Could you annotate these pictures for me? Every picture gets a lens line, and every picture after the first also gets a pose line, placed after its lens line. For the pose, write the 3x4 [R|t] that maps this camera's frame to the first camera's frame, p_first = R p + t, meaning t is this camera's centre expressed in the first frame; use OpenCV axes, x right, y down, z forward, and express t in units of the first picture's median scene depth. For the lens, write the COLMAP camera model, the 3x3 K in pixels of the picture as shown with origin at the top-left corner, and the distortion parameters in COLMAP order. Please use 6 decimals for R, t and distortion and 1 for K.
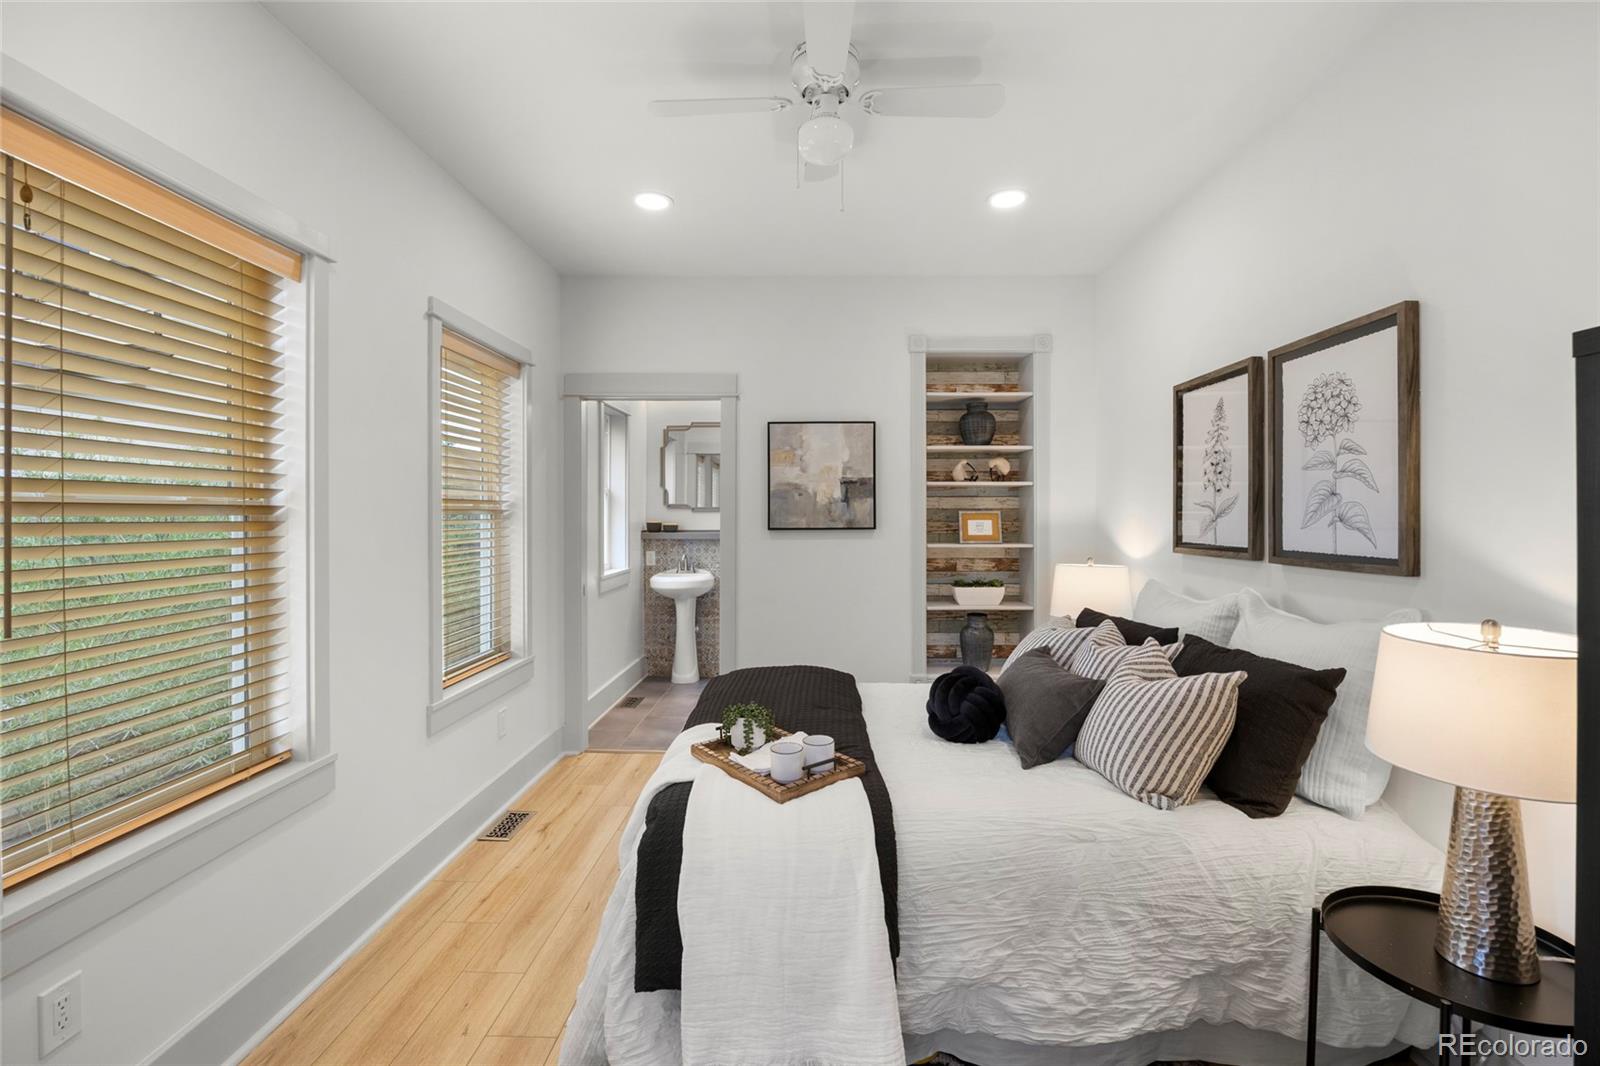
lens RADIAL K [[698.2, 0, 795.1], [0, 698.2, 524.9], [0, 0, 1]] dist [-0.002734, 0.001624]
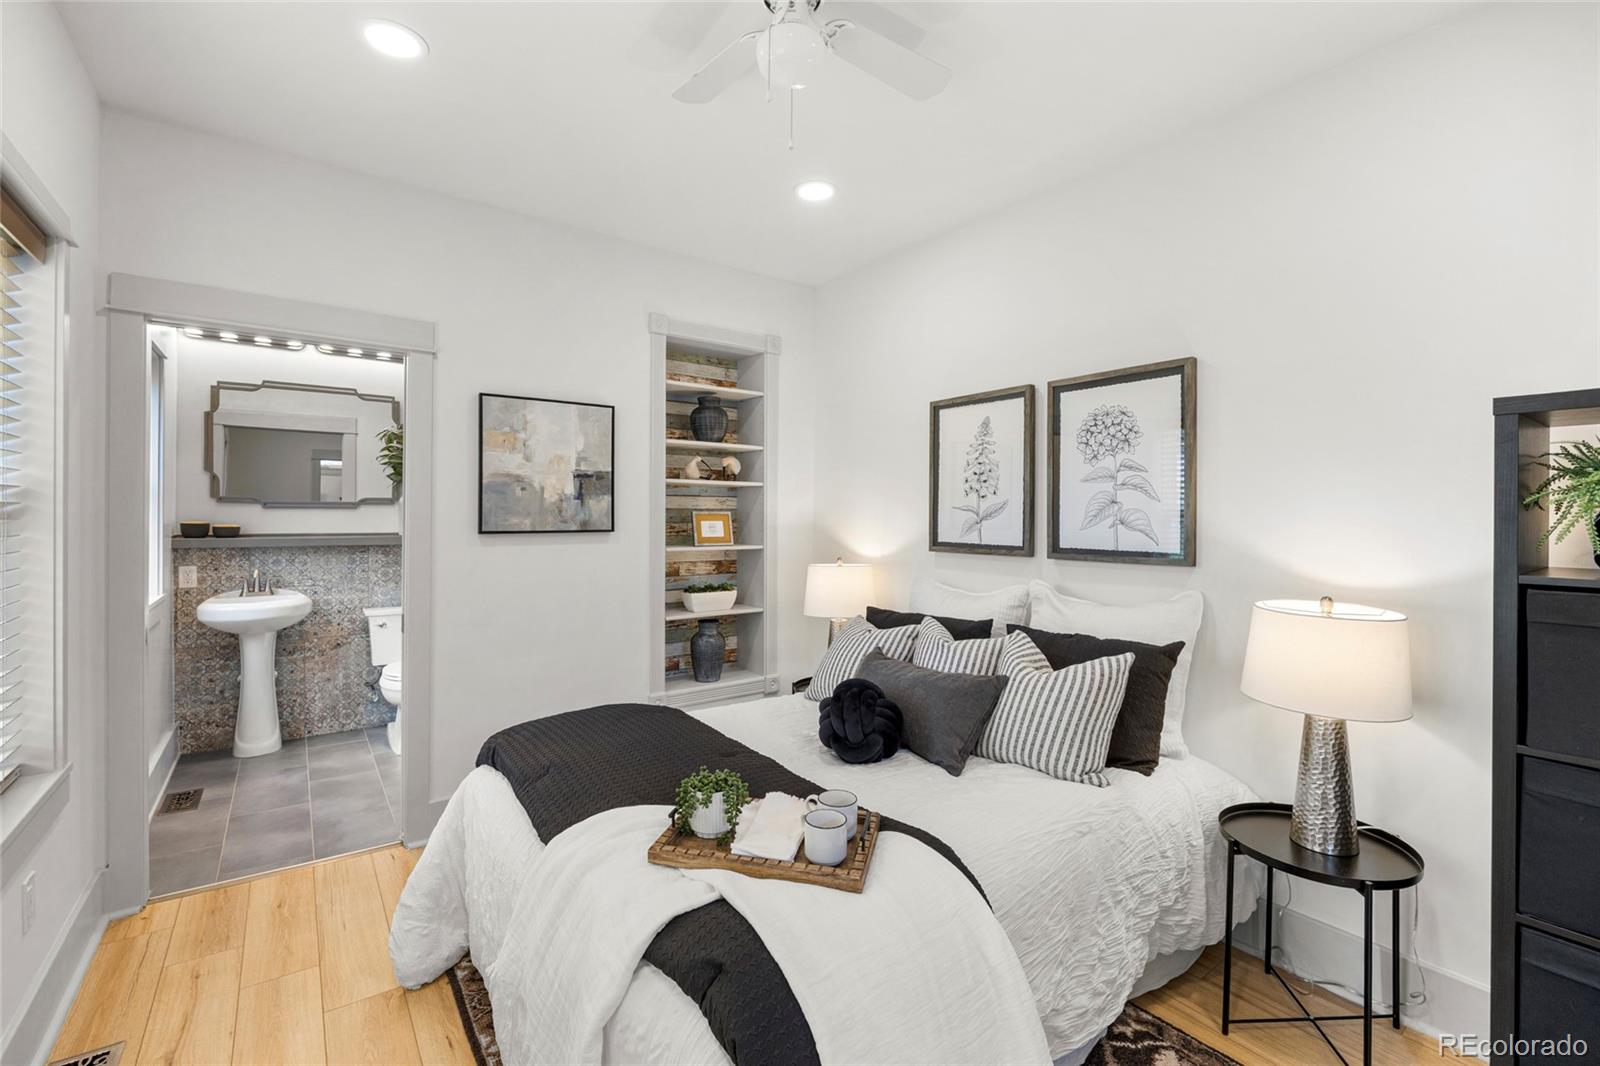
lens RADIAL K [[698.2, 0, 797.9], [0, 698.2, 524.8], [0, 0, 1]] dist [-0.002734, 0.001624]
pose [[0.793092, -0.002638, 0.609096, -0.308170], [0.001481, 0.999996, 0.002402, -0.005459], [-0.609100, -0.001003, 0.793093, 0.244307]]
